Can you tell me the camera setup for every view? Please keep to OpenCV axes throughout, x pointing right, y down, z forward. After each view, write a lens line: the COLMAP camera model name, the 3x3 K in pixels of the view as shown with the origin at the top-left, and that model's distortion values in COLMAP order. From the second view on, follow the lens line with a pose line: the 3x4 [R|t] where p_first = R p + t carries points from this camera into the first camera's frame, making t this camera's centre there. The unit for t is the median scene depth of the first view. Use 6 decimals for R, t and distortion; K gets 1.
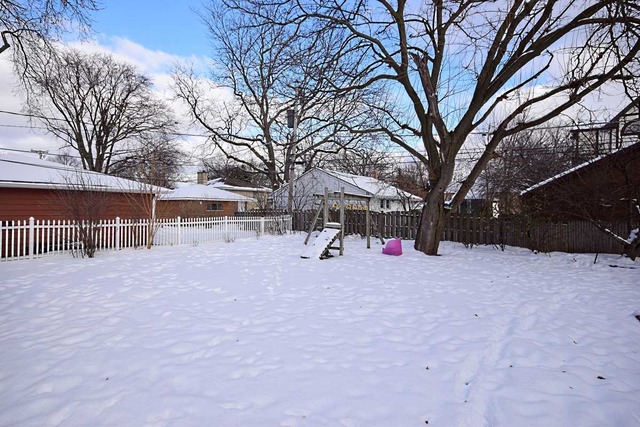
lens RADIAL K [[360.7, 0, 320.0], [0, 360.7, 213.5], [0, 0, 1]] dist [0.004558, 0.000045]
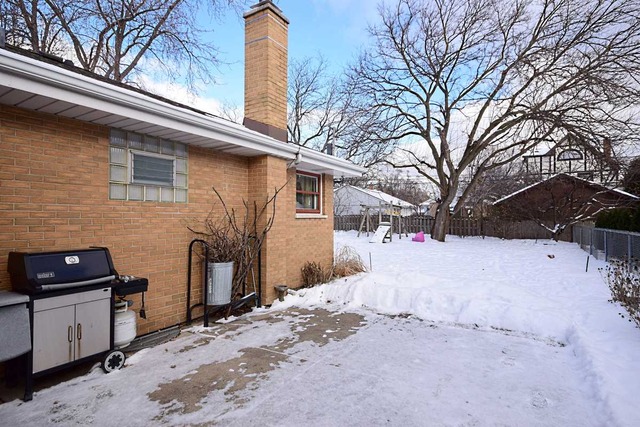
lens RADIAL K [[344.8, 0, 320.0], [0, 344.8, 213.5], [0, 0, 1]] dist [-0.001570, -0.000042]
pose [[0.997687, -0.007006, 0.067615, -0.365550], [0.008050, 0.999852, -0.015185, 0.005769], [-0.067499, 0.015694, 0.997596, -0.549946]]
